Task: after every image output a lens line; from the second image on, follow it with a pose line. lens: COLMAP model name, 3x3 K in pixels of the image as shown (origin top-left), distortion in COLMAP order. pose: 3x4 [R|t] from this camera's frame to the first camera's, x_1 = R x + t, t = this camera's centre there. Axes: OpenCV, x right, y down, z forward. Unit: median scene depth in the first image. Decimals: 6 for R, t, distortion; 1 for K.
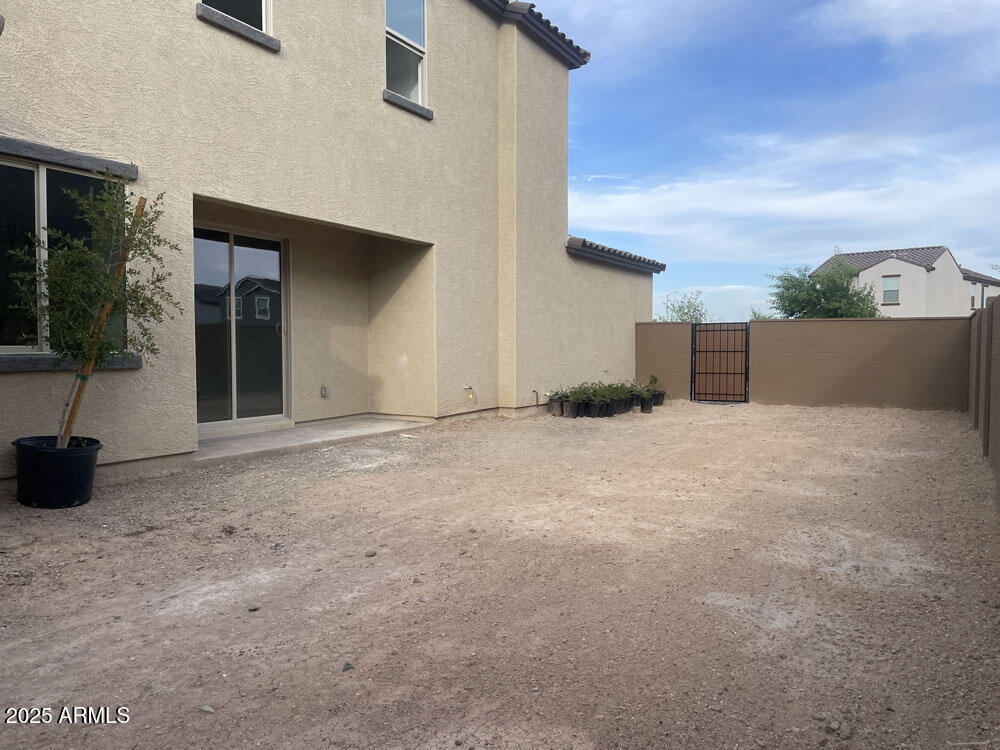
lens RADIAL K [[766.1, 0, 504.4], [0, 766.1, 378.5], [0, 0, 1]] dist [0.094869, -0.151992]
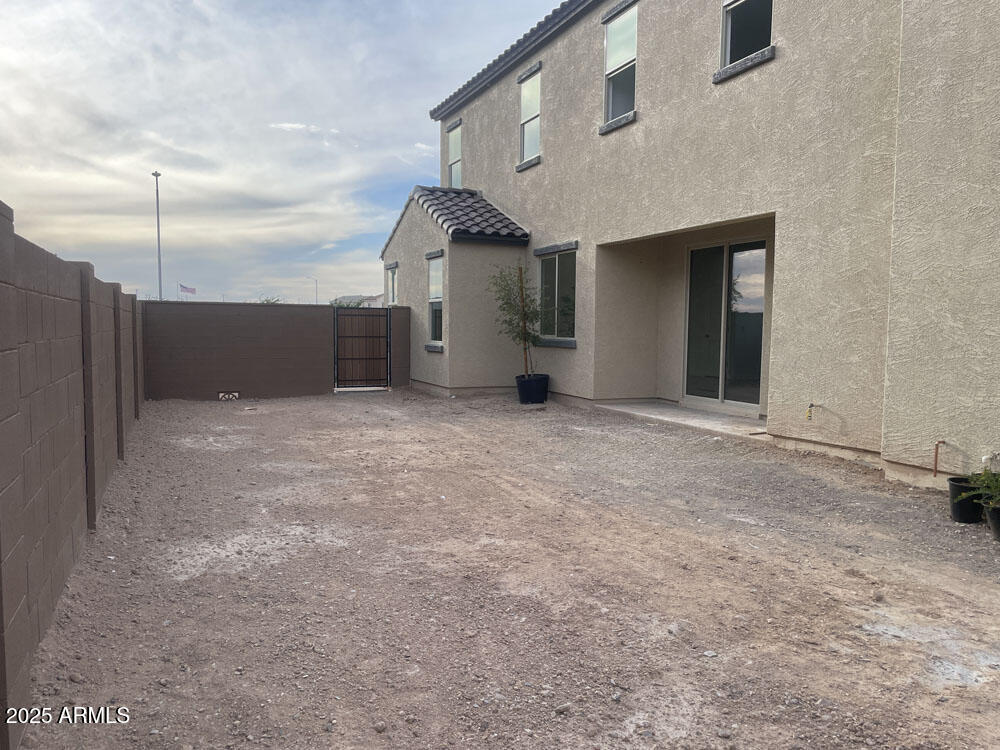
lens RADIAL K [[766.1, 0, 504.4], [0, 766.1, 378.5], [0, 0, 1]] dist [0.094869, -0.151992]
pose [[-0.606750, 0.049103, -0.793375, 0.908689], [-0.042697, 0.994636, 0.094213, -0.087646], [0.793745, 0.091039, -0.601399, 1.621689]]
